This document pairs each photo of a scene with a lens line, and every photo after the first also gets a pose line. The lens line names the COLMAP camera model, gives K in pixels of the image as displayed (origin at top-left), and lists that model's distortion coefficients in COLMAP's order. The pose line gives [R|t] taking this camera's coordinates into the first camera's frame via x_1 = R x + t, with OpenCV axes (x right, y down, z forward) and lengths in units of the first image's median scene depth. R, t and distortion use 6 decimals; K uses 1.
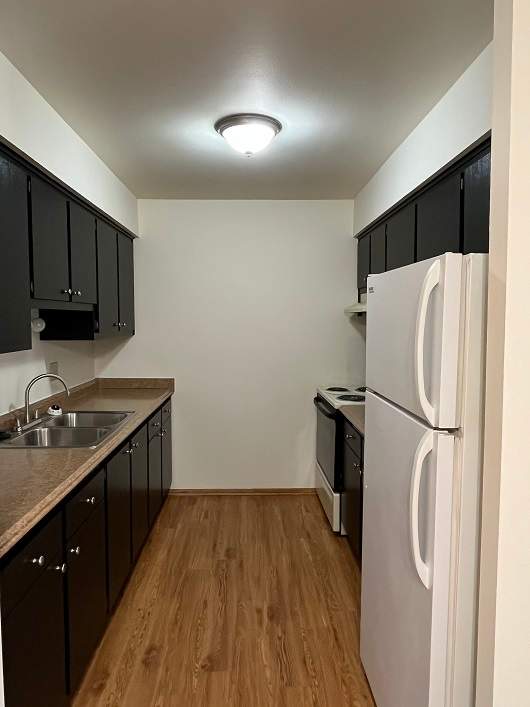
lens RADIAL K [[529.2, 0, 251.6], [0, 529.2, 355.1], [0, 0, 1]] dist [0.004779, -0.000555]
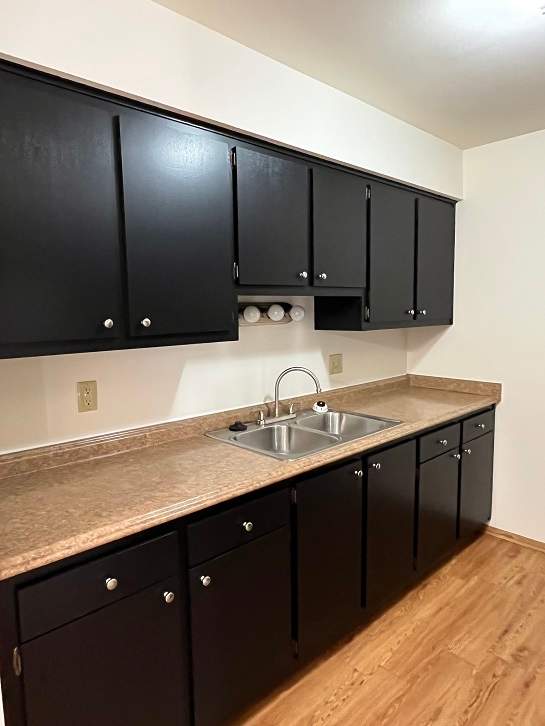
lens RADIAL K [[479.8, 0, 272.5], [0, 479.8, 363.0], [0, 0, 1]] dist [0.000646, -0.002349]
pose [[0.643682, 0.071007, -0.761991, 0.191177], [-0.034654, 0.997369, 0.063667, -0.020101], [0.764508, -0.014576, 0.644450, 0.377807]]
